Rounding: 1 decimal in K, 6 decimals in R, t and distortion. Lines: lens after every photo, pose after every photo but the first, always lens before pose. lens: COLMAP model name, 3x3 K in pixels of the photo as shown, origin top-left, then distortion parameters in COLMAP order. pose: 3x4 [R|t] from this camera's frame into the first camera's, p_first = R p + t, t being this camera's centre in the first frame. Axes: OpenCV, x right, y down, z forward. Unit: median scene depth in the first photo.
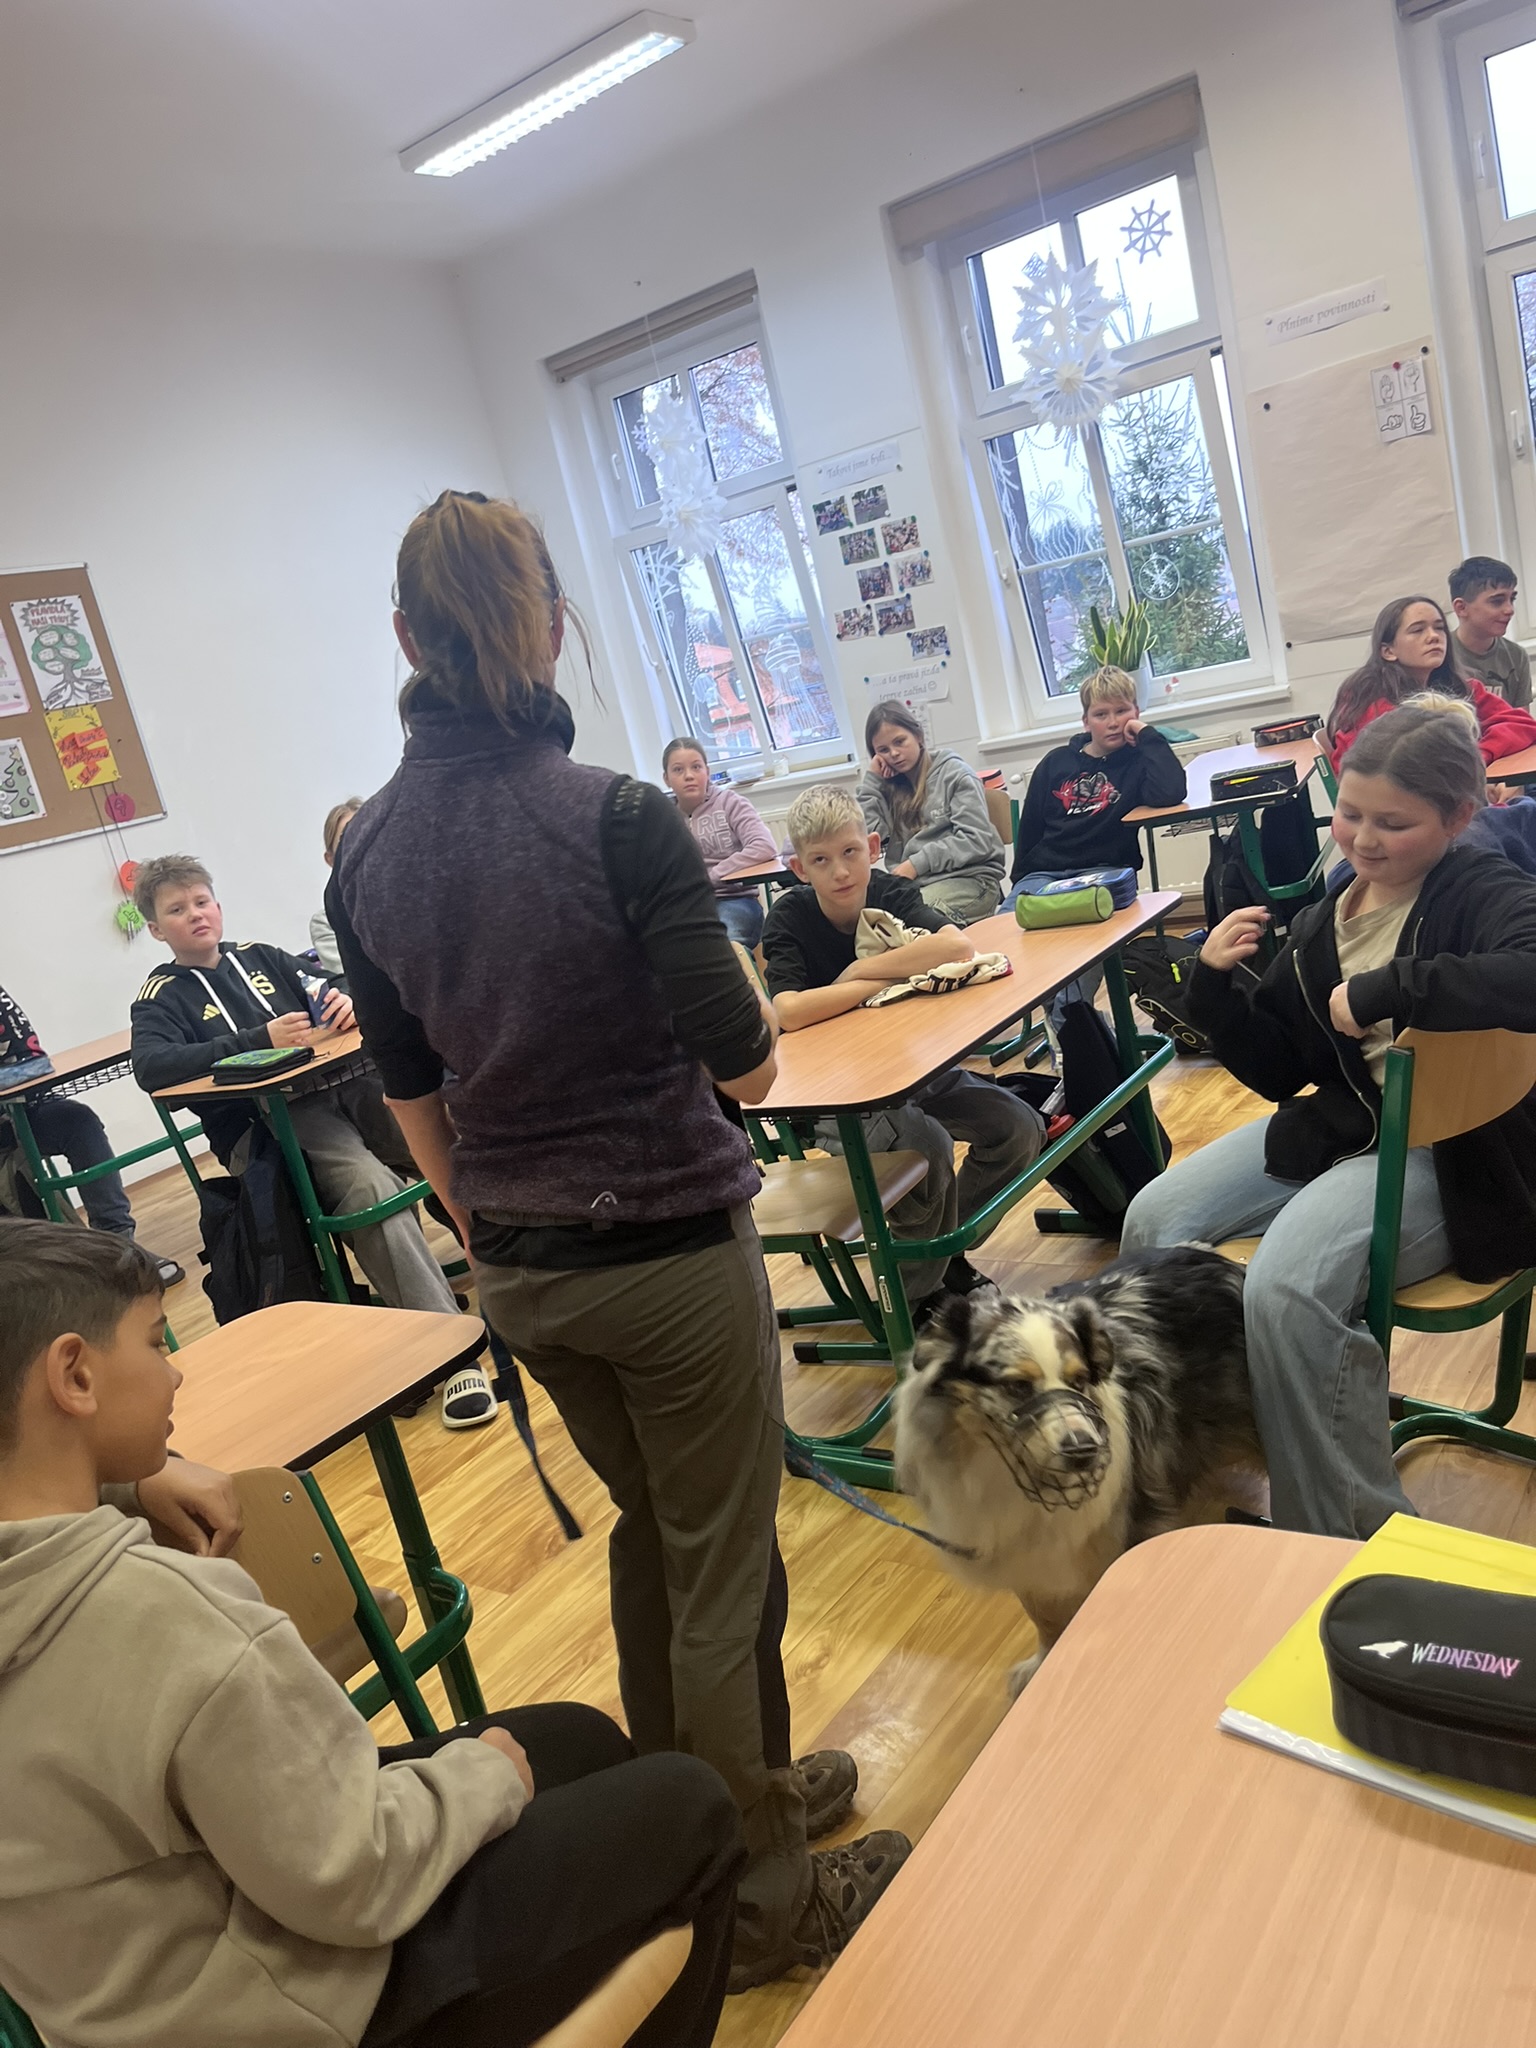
lens RADIAL K [[1559.7, 0, 784.2], [0, 1559.7, 992.9], [0, 0, 1]] dist [0.069875, -0.103686]
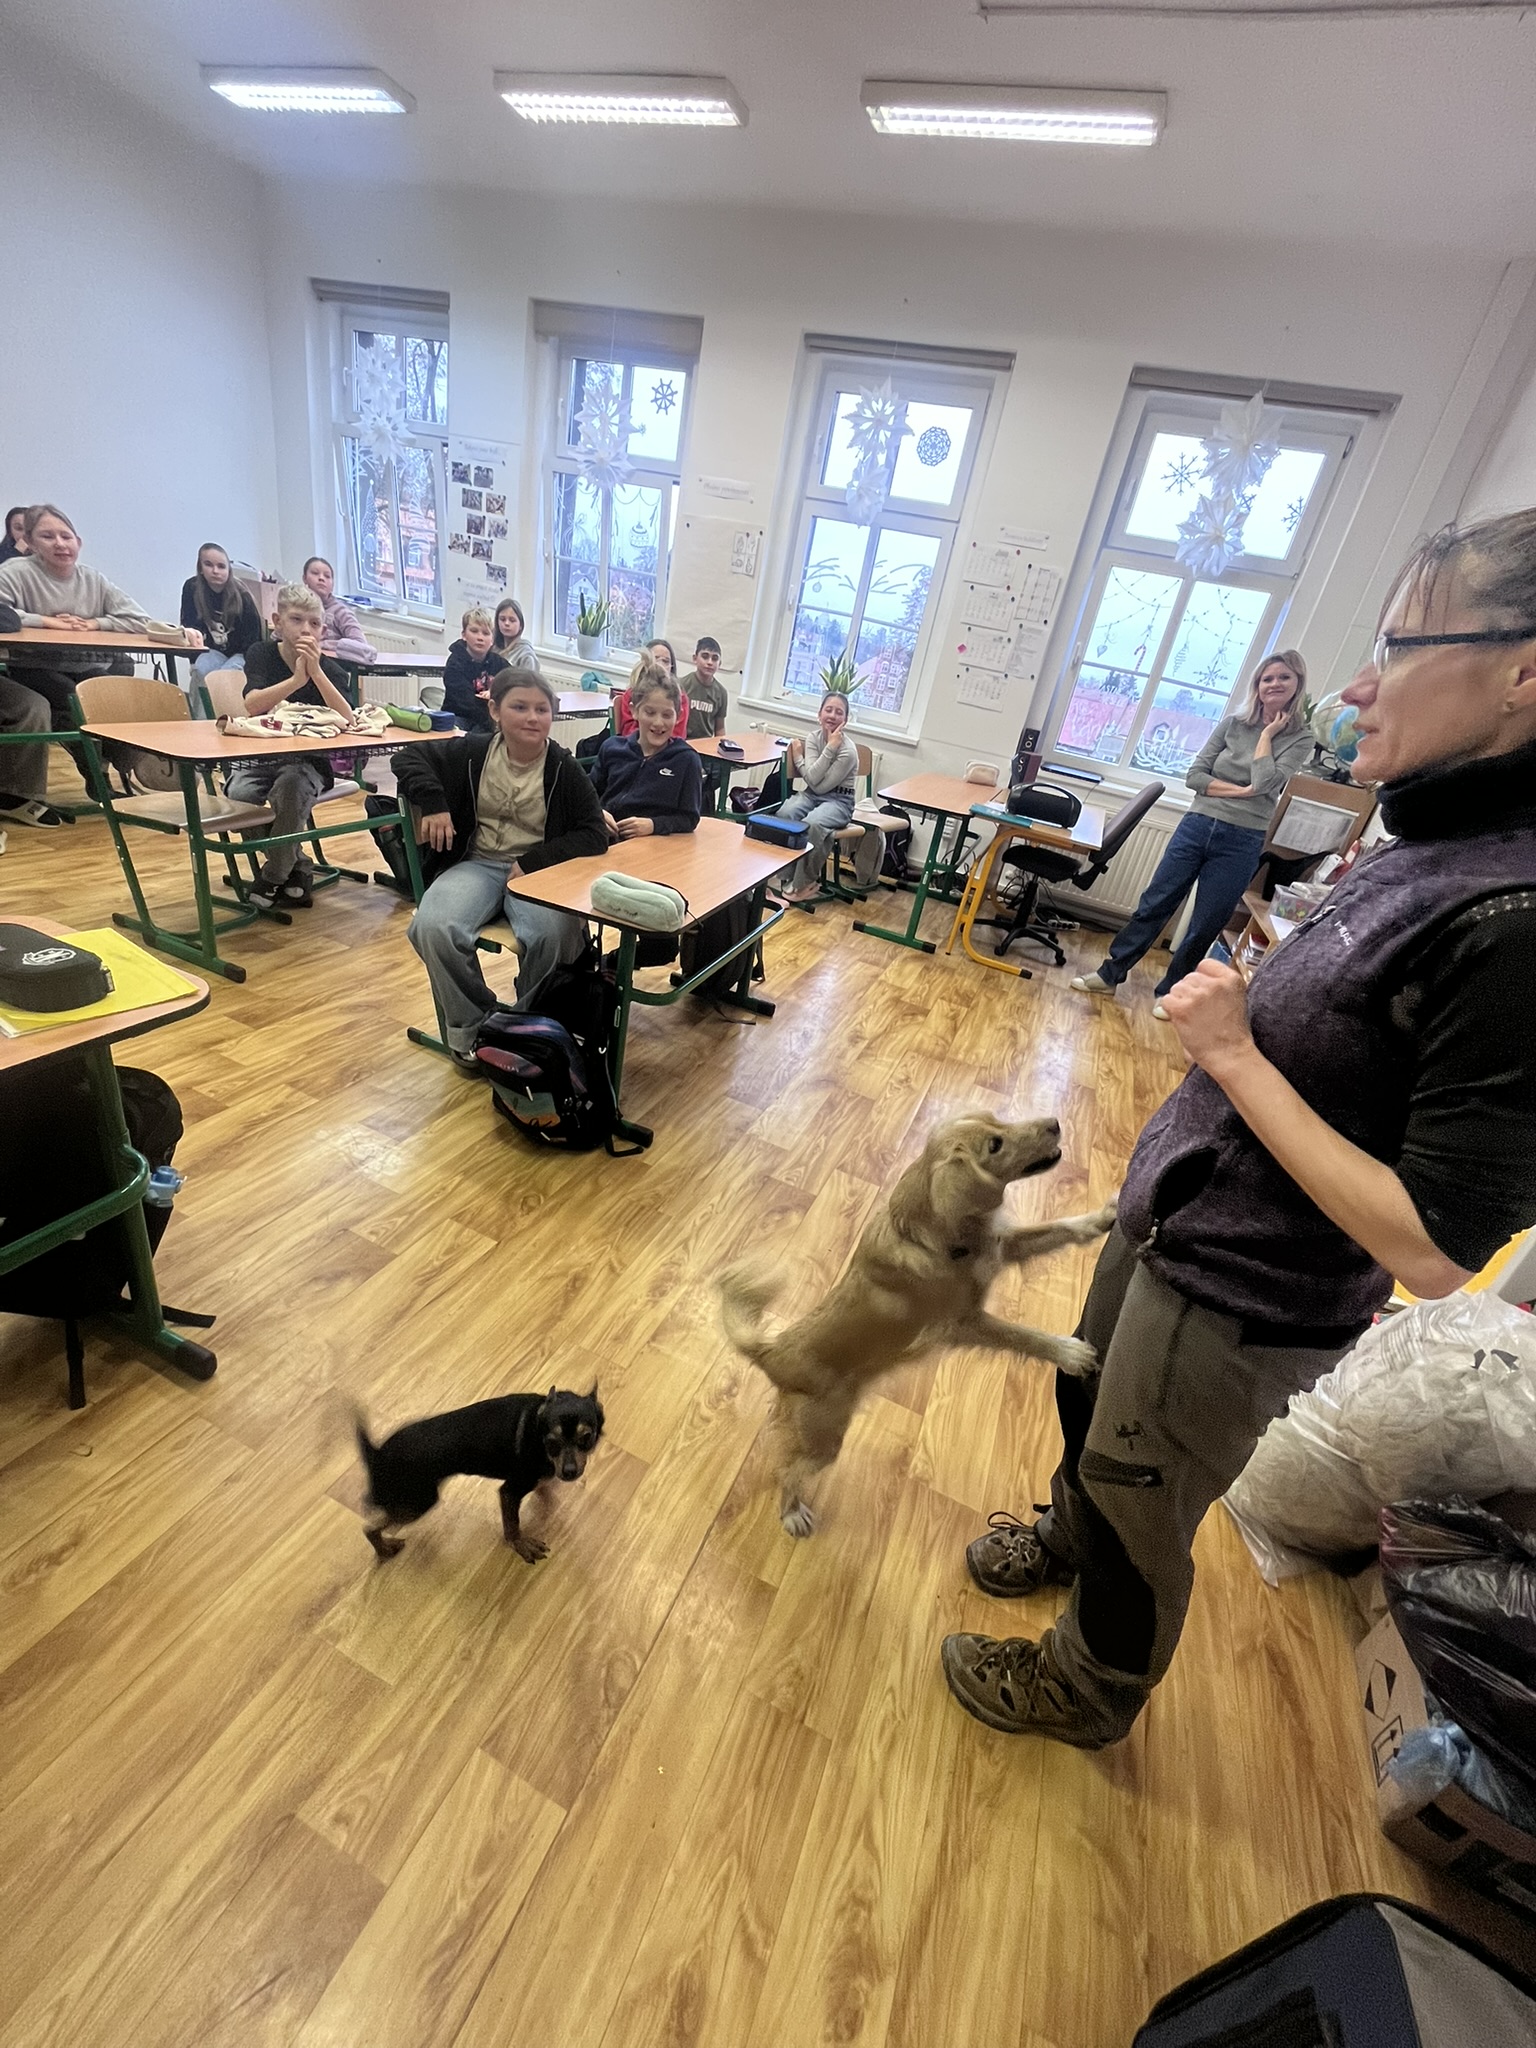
lens RADIAL K [[833.4, 0, 765.2], [0, 833.4, 1015.3], [0, 0, 1]] dist [-0.002179, 0.000370]
pose [[0.889196, 0.257715, 0.378038, 0.155545], [-0.337321, 0.927497, 0.161133, -0.017389], [-0.309103, -0.270799, 0.911660, -0.098583]]
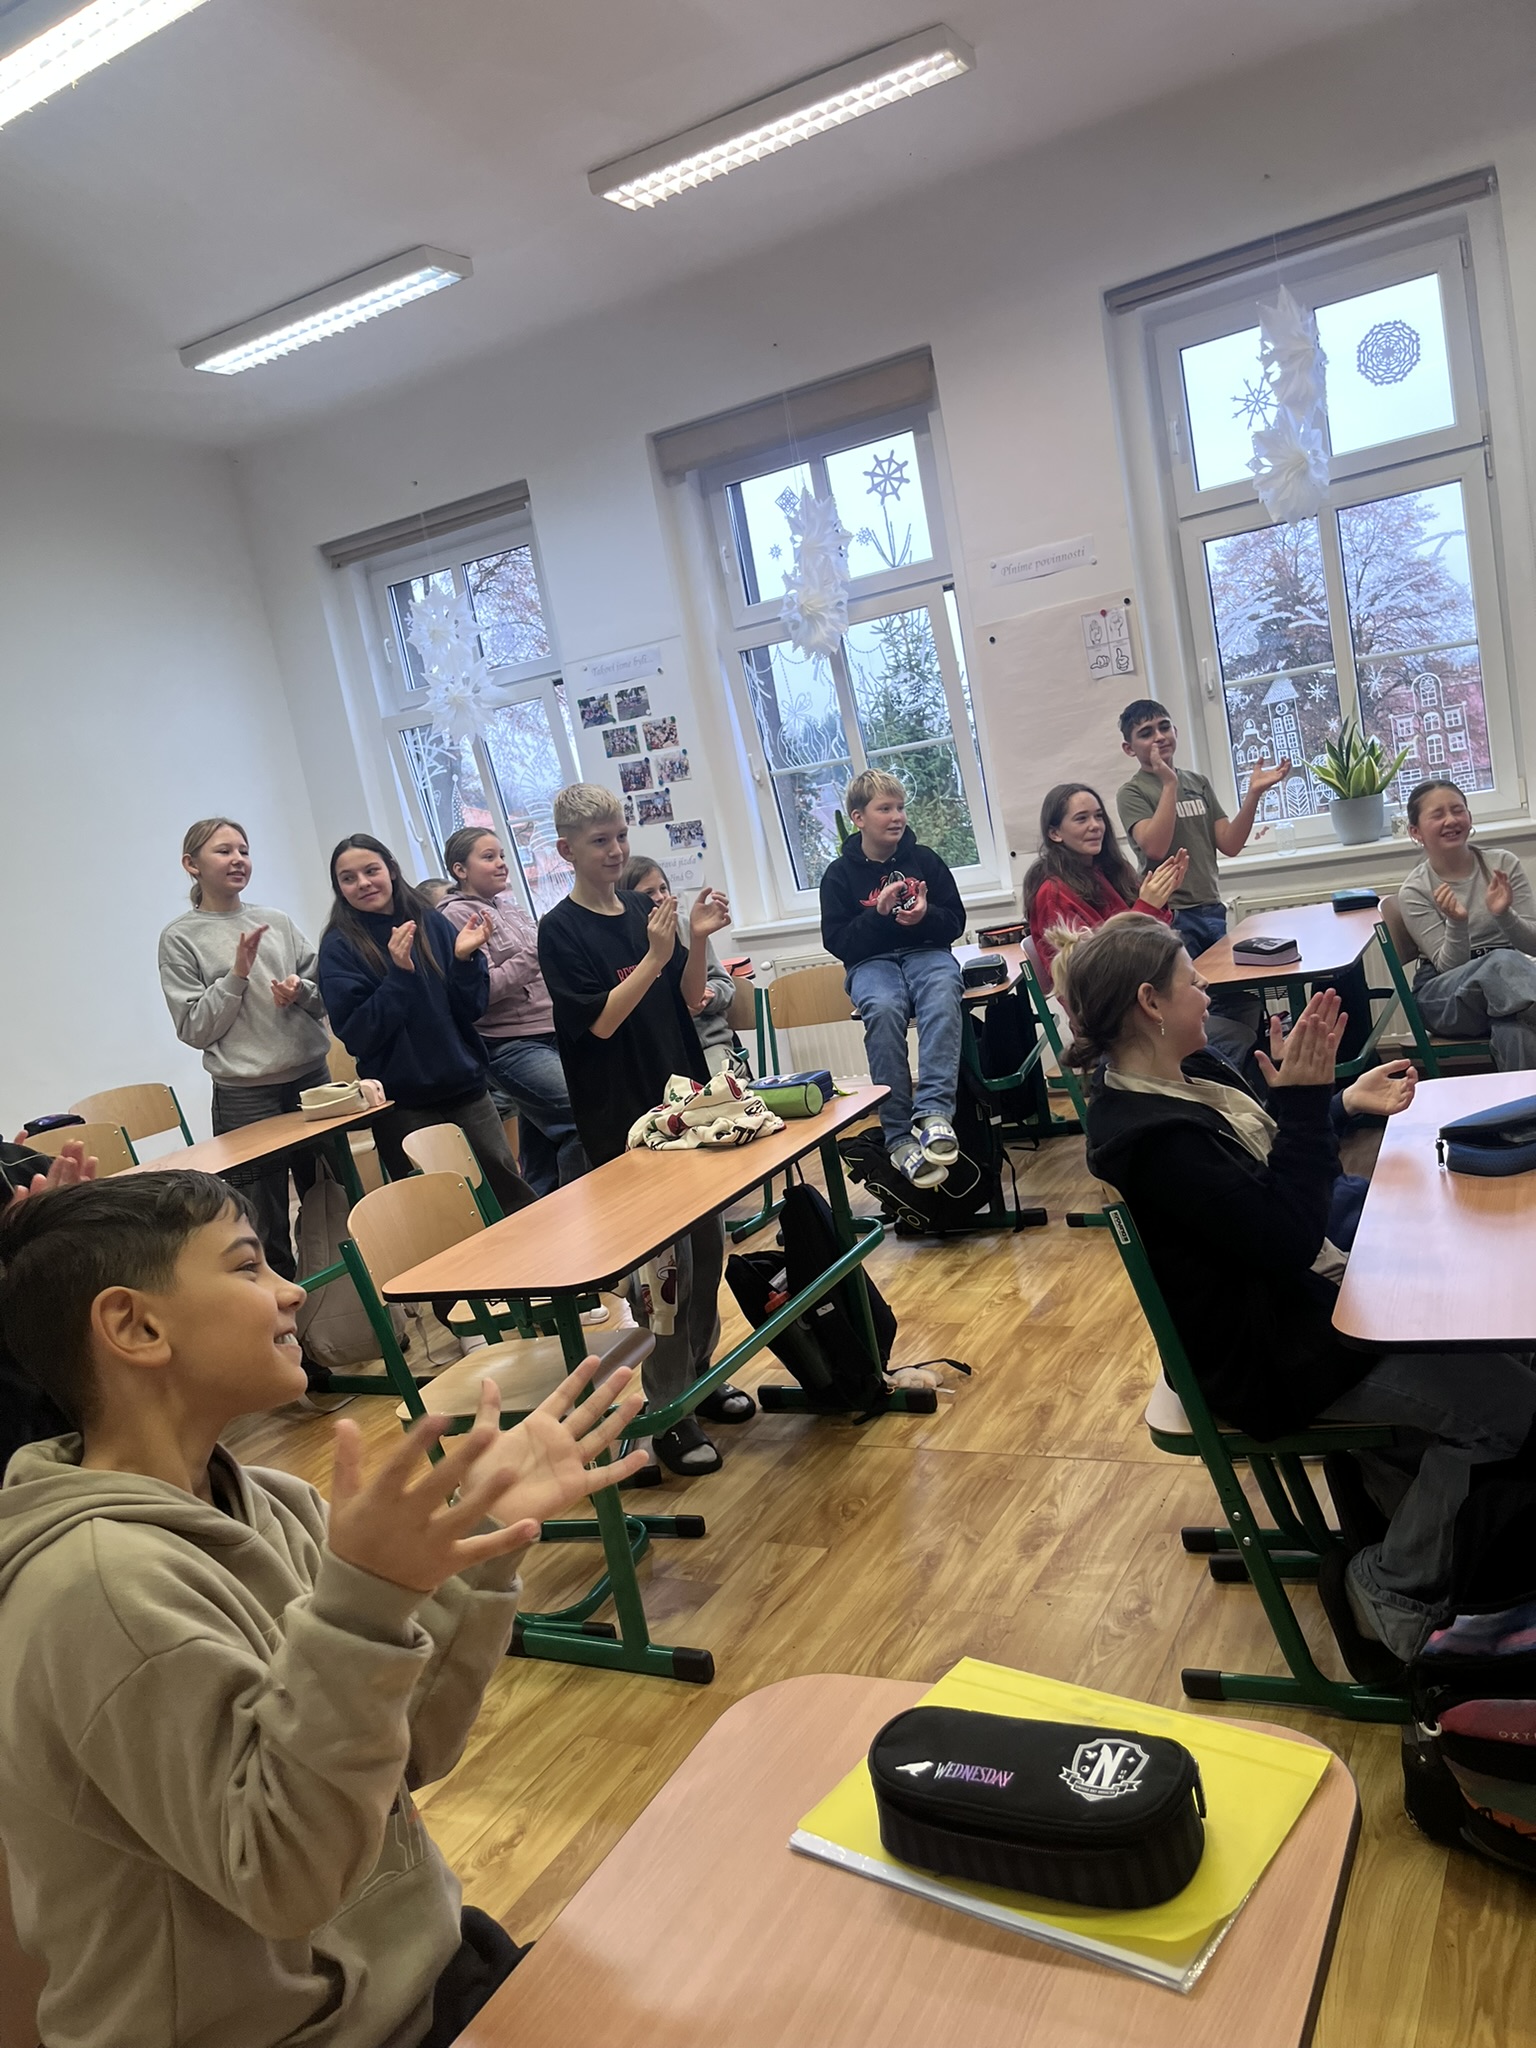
lens RADIAL K [[1559.7, 0, 762.9], [0, 1559.7, 1019.3], [0, 0, 1]] dist [0.069875, -0.103686]
pose [[0.991391, 0.028956, 0.127696, 0.015675], [-0.017251, 0.995624, -0.091838, -0.005792], [-0.129797, 0.088845, 0.987552, -0.033609]]
